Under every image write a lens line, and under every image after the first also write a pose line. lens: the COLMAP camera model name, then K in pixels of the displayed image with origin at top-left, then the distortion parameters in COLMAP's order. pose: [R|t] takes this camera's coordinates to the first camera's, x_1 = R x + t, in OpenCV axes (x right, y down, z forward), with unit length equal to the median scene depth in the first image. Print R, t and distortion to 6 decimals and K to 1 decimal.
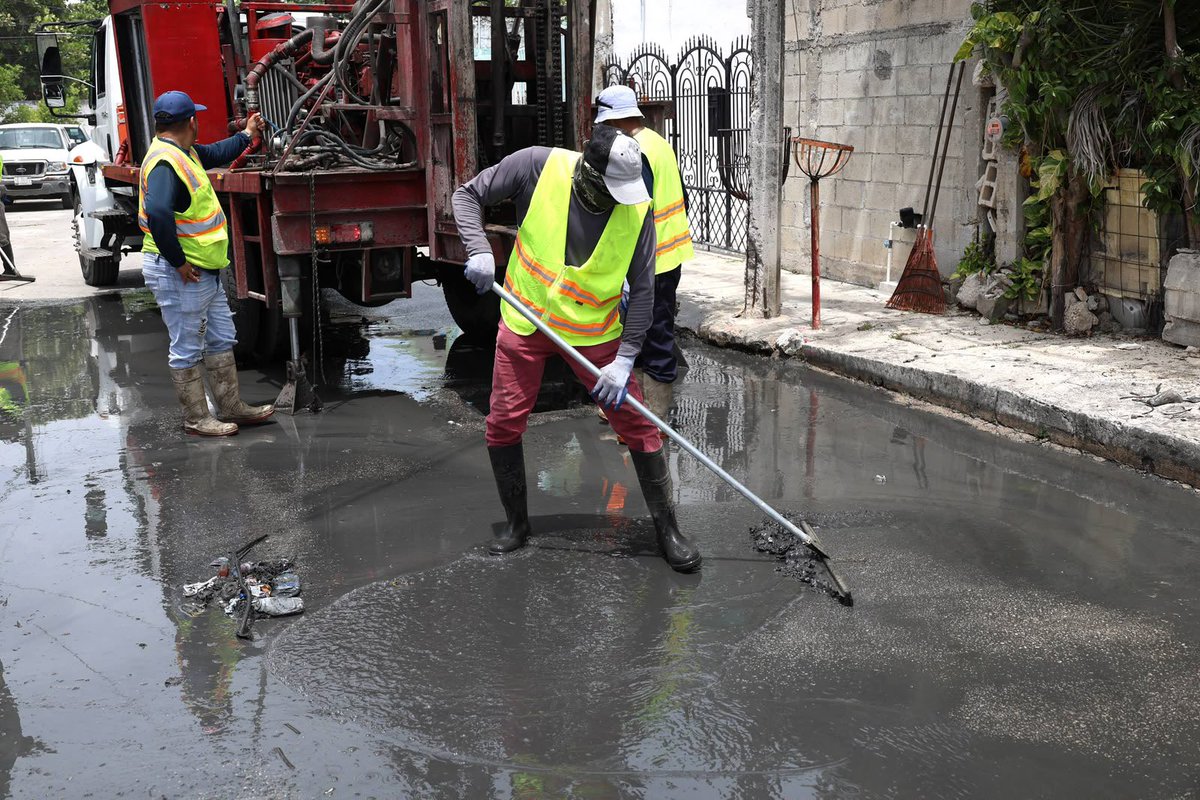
lens RADIAL K [[1275.8, 0, 600.0], [0, 1275.8, 400.0], [0, 0, 1]] dist [-0.003786, -0.007004]
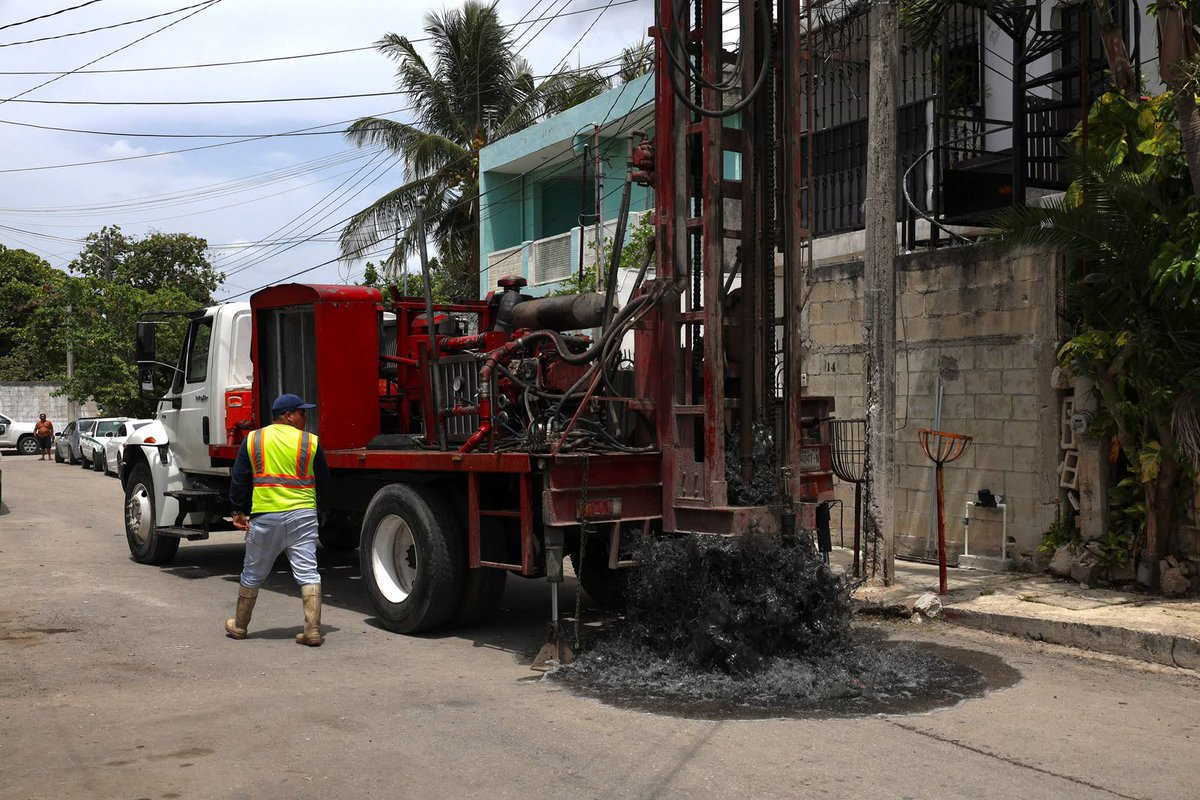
lens RADIAL K [[1326.5, 0, 600.0], [0, 1326.5, 400.0], [0, 0, 1]] dist [-0.015614, 0.007772]
pose [[0.988888, 0.015038, 0.147898, -0.306412], [0.017912, 0.975571, -0.218954, 0.027690], [-0.147578, 0.219170, 0.964461, -0.126564]]
